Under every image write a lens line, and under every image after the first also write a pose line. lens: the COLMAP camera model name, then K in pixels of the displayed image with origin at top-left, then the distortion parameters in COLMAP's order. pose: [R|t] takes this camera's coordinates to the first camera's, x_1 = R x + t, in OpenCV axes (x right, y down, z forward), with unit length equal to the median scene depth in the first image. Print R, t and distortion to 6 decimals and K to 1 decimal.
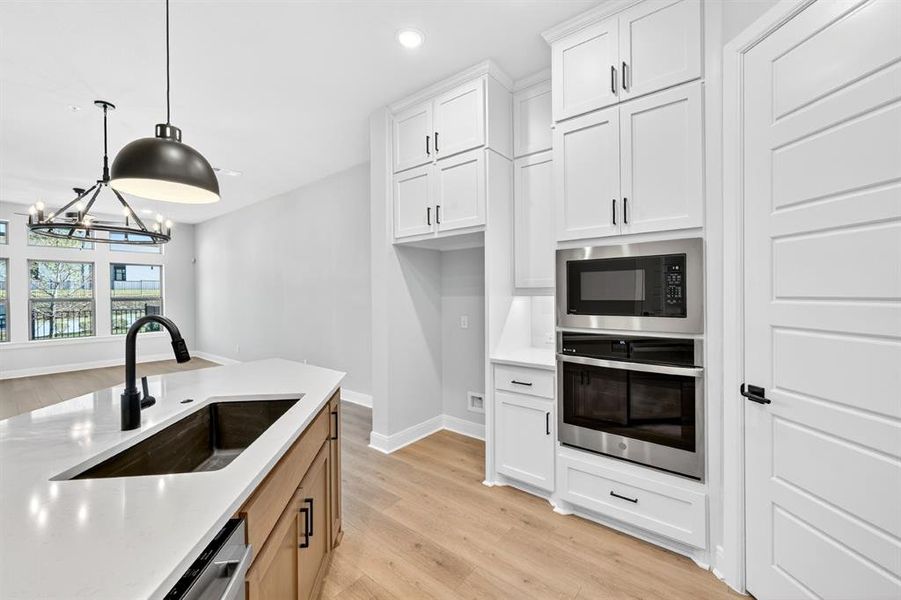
lens RADIAL K [[362.0, 0, 456.3], [0, 362.0, 294.3], [0, 0, 1]] dist [-0.001059, -0.000630]
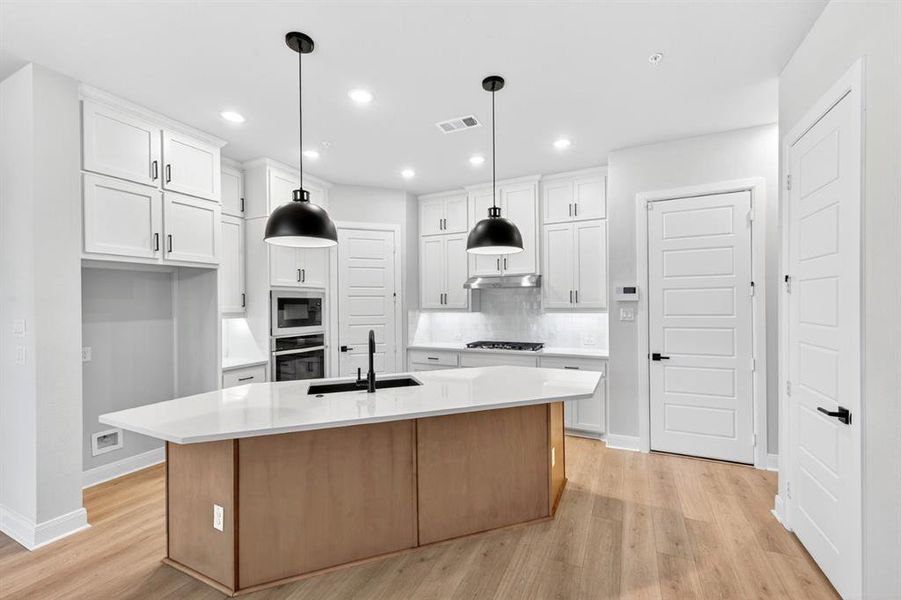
lens RADIAL K [[372.3, 0, 453.5], [0, 372.3, 305.0], [0, 0, 1]] dist [-0.001452, 0.000467]
pose [[-0.224475, 0.008322, 0.974444, -1.543224], [0.012717, 0.999903, -0.005610, -0.033481], [-0.974397, 0.011132, -0.224559, 0.544001]]
